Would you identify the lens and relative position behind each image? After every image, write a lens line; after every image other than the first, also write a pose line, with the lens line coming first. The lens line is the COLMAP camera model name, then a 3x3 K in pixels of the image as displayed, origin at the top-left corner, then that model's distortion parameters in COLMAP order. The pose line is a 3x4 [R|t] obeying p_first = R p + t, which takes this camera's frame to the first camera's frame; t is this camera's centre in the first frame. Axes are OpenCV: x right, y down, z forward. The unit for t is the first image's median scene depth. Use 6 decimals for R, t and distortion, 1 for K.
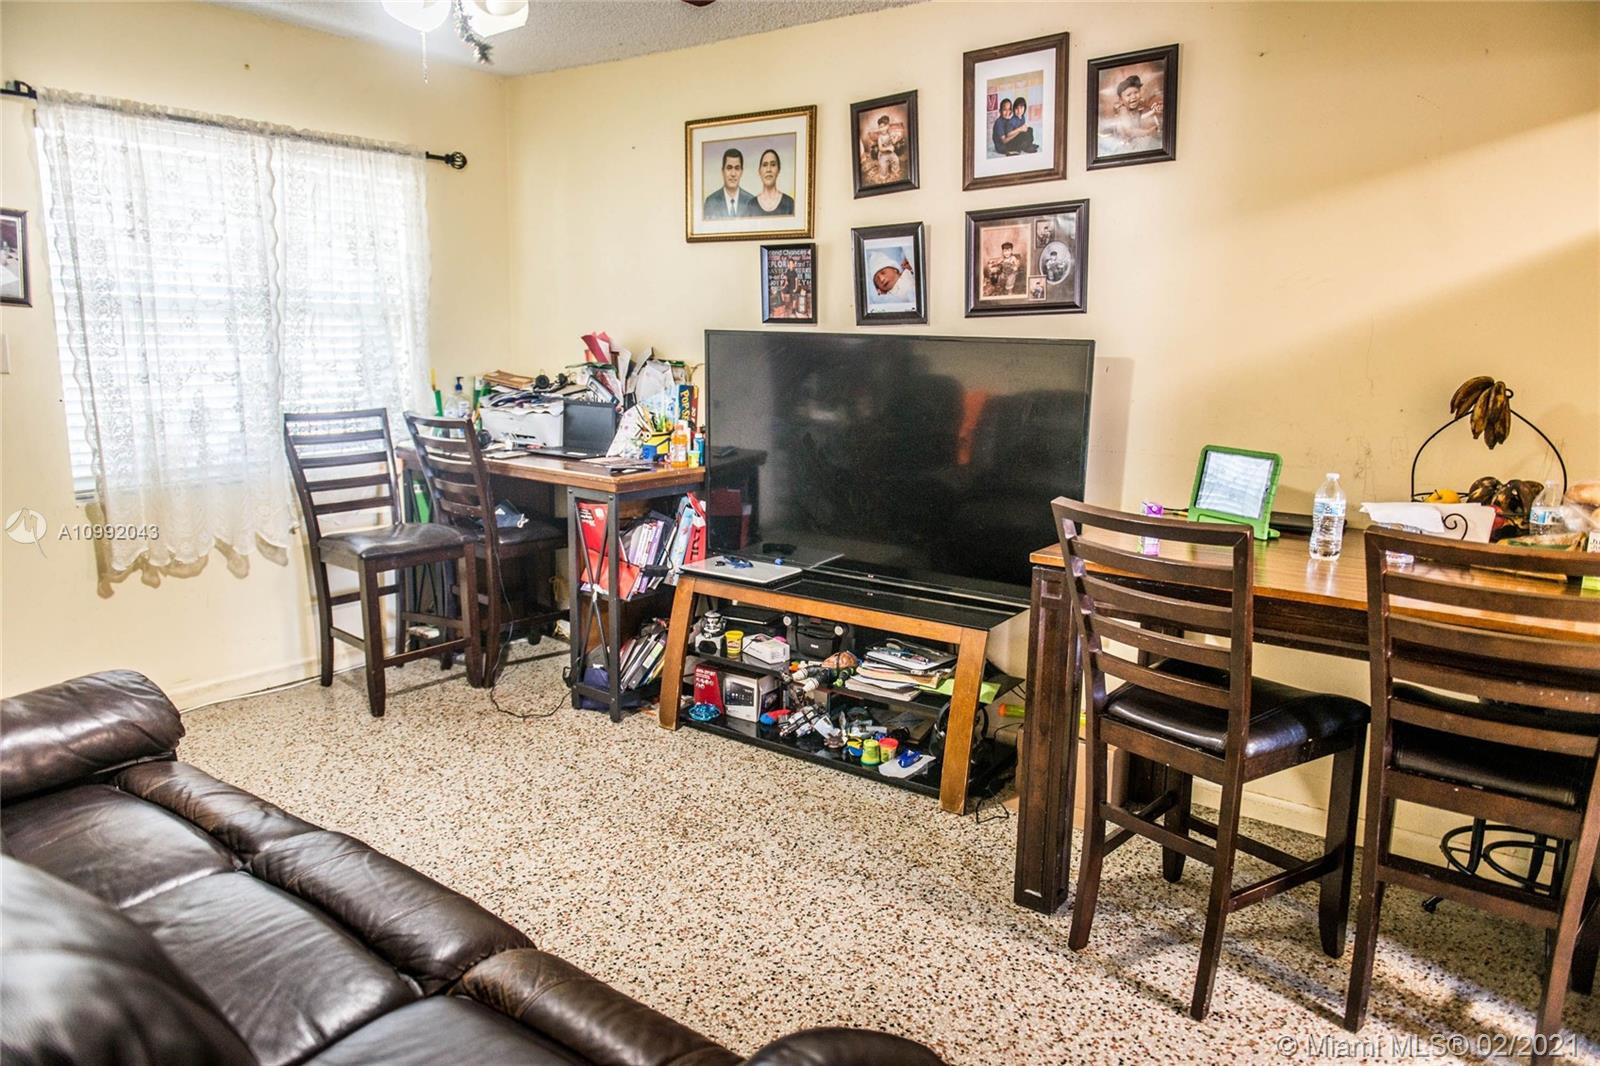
lens RADIAL K [[1067.4, 0, 800.0], [0, 1067.4, 533.0], [0, 0, 1]] dist [0.002911, -0.001597]
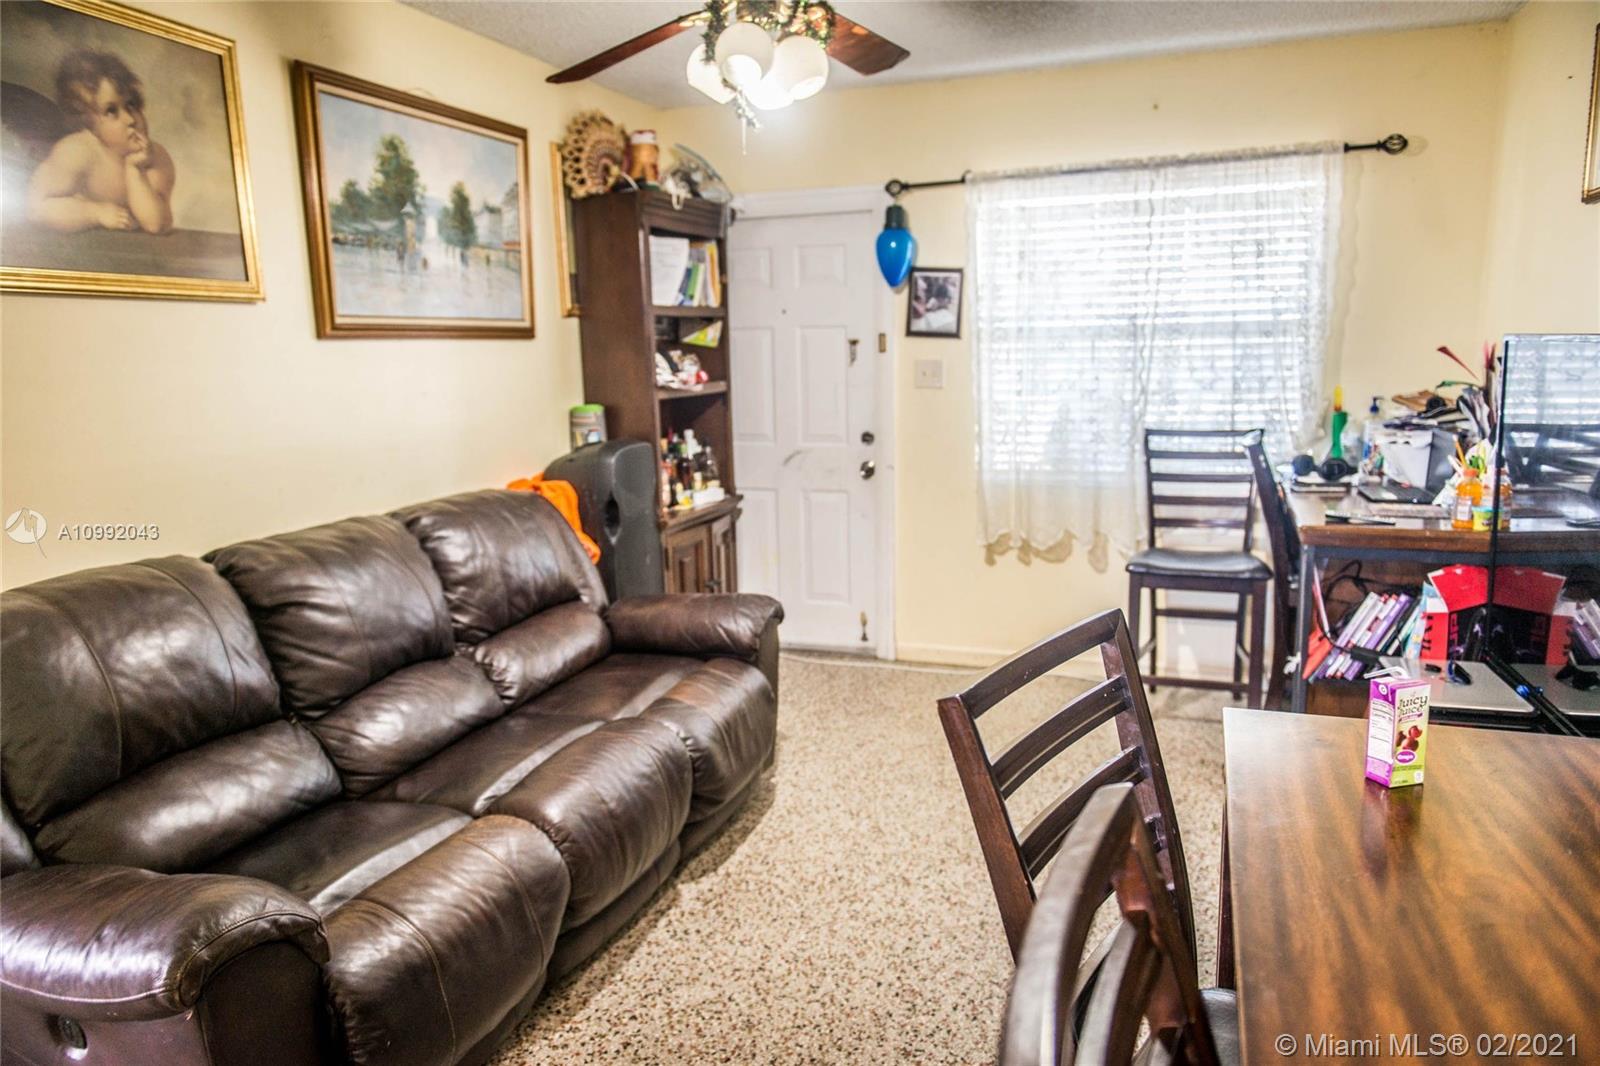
lens RADIAL K [[1067.4, 0, 800.0], [0, 1067.4, 533.0], [0, 0, 1]] dist [0.002911, -0.001597]
pose [[0.277919, 0.139017, -0.950492, 0.443999], [-0.152440, 0.983317, 0.099246, -0.062251], [0.948432, 0.117311, 0.294474, 0.371684]]
